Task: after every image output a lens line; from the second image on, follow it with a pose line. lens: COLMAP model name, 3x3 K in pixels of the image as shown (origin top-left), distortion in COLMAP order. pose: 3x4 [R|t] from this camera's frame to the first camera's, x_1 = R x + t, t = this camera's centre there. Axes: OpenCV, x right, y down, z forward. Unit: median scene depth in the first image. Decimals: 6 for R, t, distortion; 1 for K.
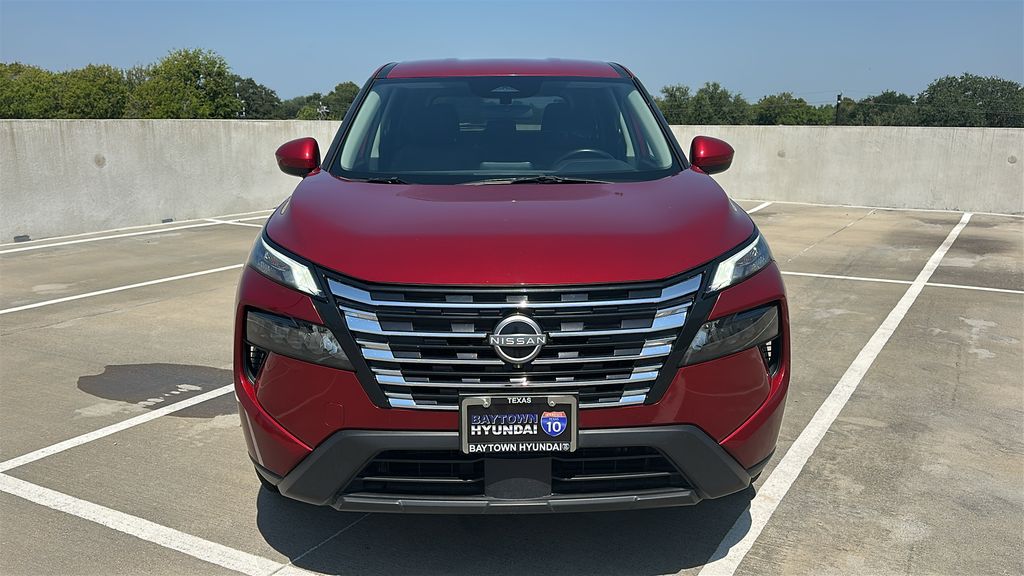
lens RADIAL K [[877.0, 0, 515.2], [0, 877.0, 294.2], [0, 0, 1]] dist [0.049118, -0.008638]
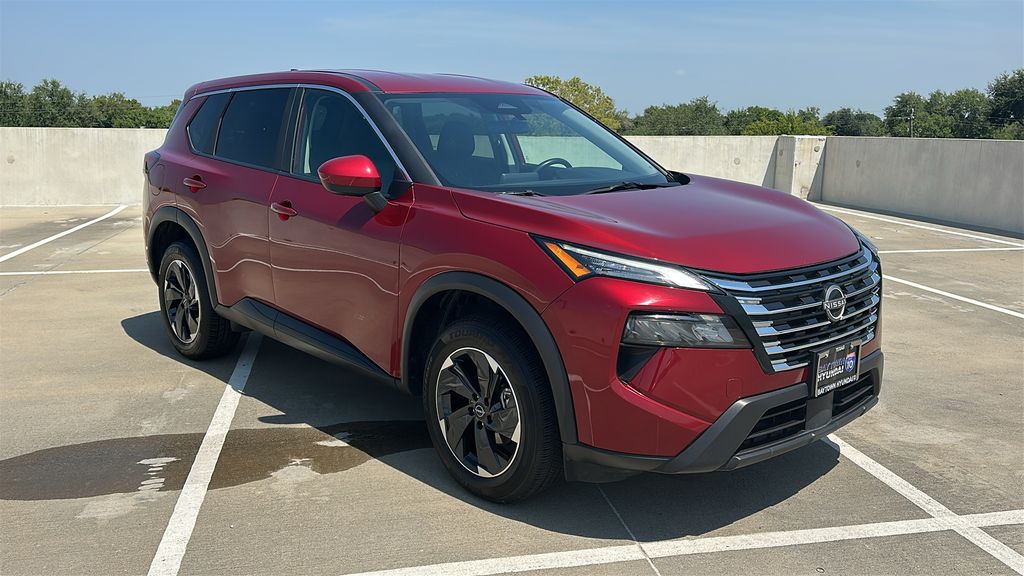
lens RADIAL K [[878.6, 0, 512.0], [0, 878.6, 288.0], [0, 0, 1]] dist [0.067106, -0.008738]
pose [[0.761188, -0.120669, 0.637206, -1.162146], [0.127253, 0.991228, 0.035698, -0.076866], [-0.635924, 0.053913, 0.769866, 0.267821]]
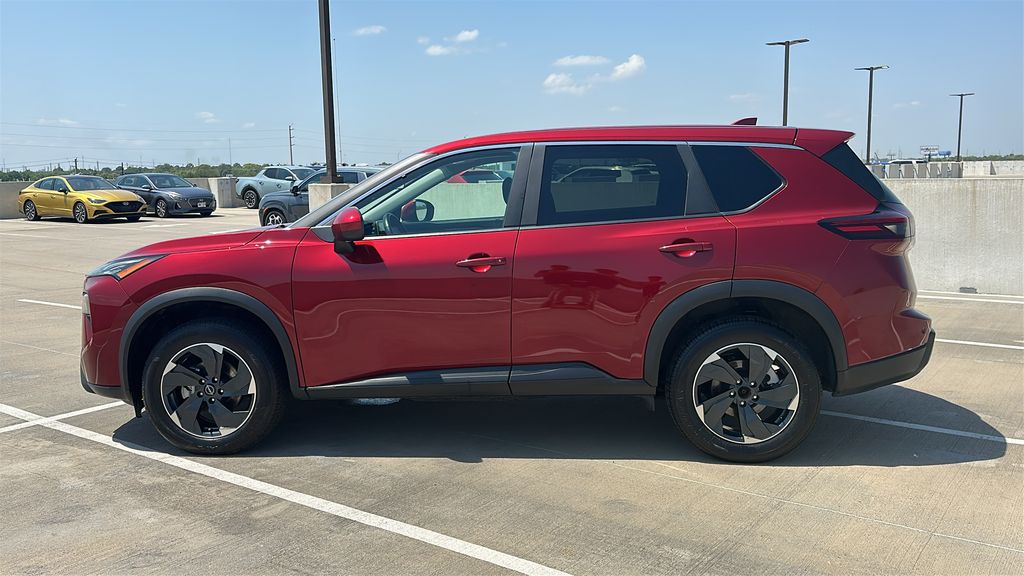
lens RADIAL K [[893.6, 0, 512.0], [0, 893.6, 288.0], [0, 0, 1]] dist [0.251976, -0.609840]
pose [[-0.111007, 0.126444, -0.985743, 2.142698], [-0.185620, 0.971781, 0.145556, -0.457547], [0.976331, 0.199131, -0.084404, 2.109432]]
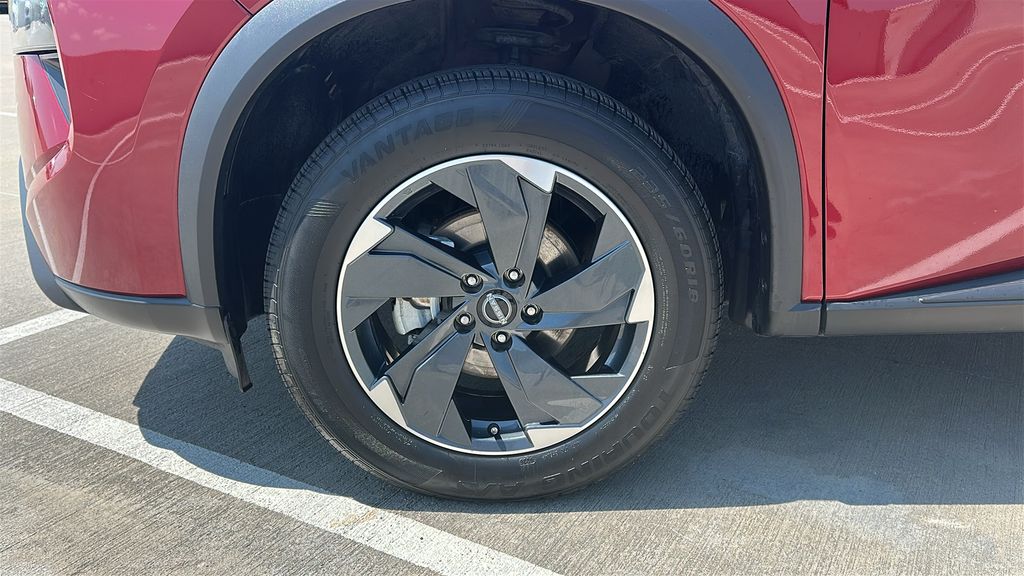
lens RADIAL K [[893.6, 0, 512.0], [0, 893.6, 288.0], [0, 0, 1]] dist [0.251976, -0.609840]
pose [[0.012861, 0.332790, -0.942913, 0.892743], [-0.213572, 0.922145, 0.322547, -0.054674], [0.976843, 0.197231, 0.082935, 1.329130]]
